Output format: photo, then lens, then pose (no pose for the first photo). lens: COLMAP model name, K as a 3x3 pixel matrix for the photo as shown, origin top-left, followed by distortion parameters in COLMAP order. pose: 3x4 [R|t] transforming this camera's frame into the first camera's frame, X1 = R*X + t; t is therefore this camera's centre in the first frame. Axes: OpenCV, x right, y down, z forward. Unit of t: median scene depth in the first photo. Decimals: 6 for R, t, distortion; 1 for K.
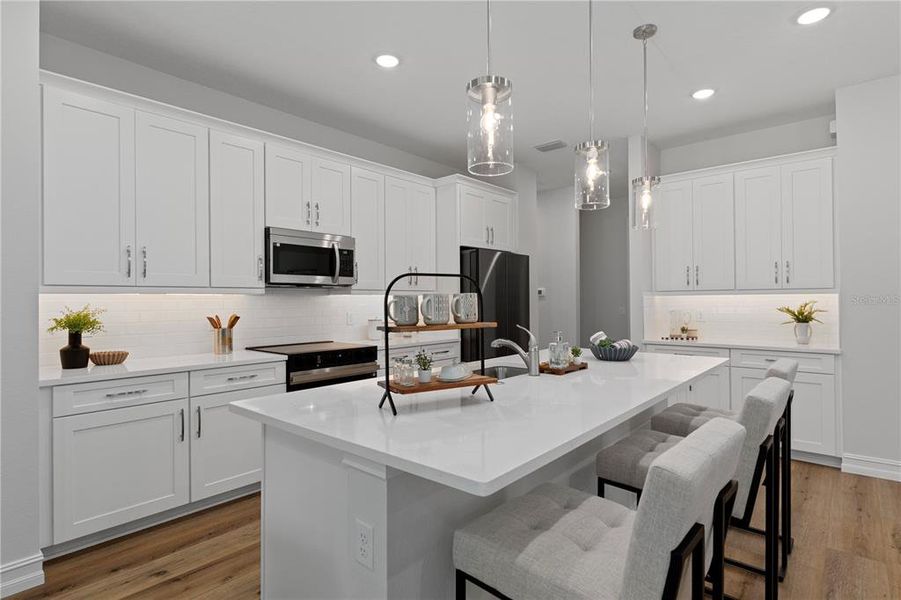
lens RADIAL K [[453.3, 0, 456.5], [0, 453.3, 299.2], [0, 0, 1]] dist [-0.001085, 0.000056]
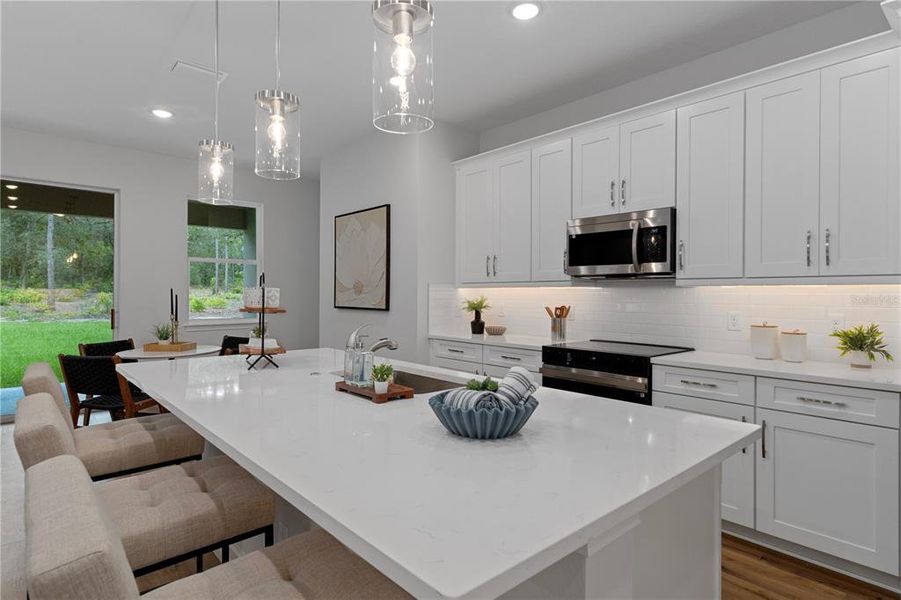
lens RADIAL K [[501.3, 0, 414.5], [0, 501.3, 295.1], [0, 0, 1]] dist [0.024595, -0.000054]
pose [[-0.178083, 0.009231, -0.983972, 0.701318], [-0.001819, 0.999951, 0.009711, -0.003152], [0.984014, 0.003519, -0.178058, 0.800654]]
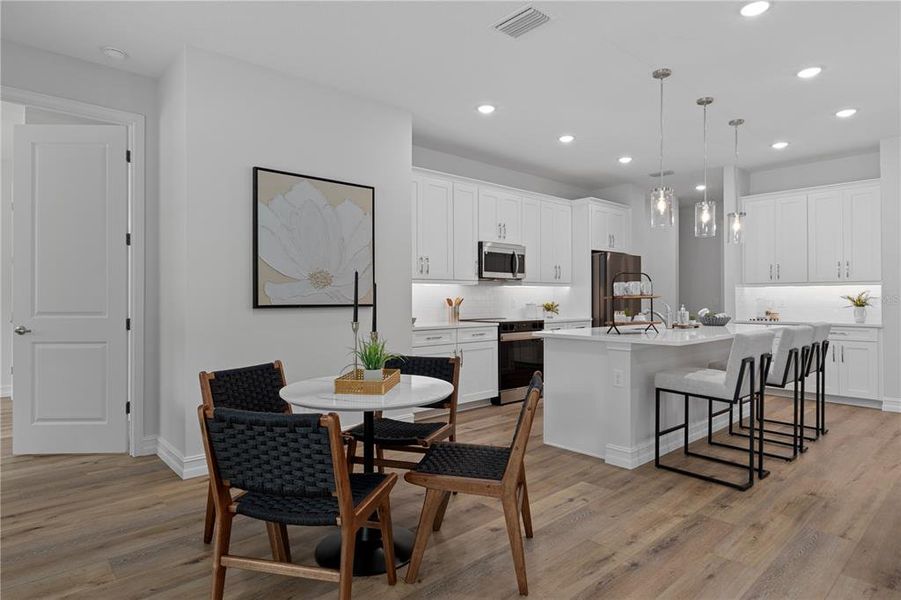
lens RADIAL K [[520.6, 0, 450.5], [0, 520.6, 300.0], [0, 0, 1]] dist [-0.001056, 0.000157]
pose [[0.993550, 0.003961, -0.113325, -0.293412], [-0.003334, 0.999978, 0.005720, 0.029736], [0.113346, -0.005305, 0.993541, -0.735255]]
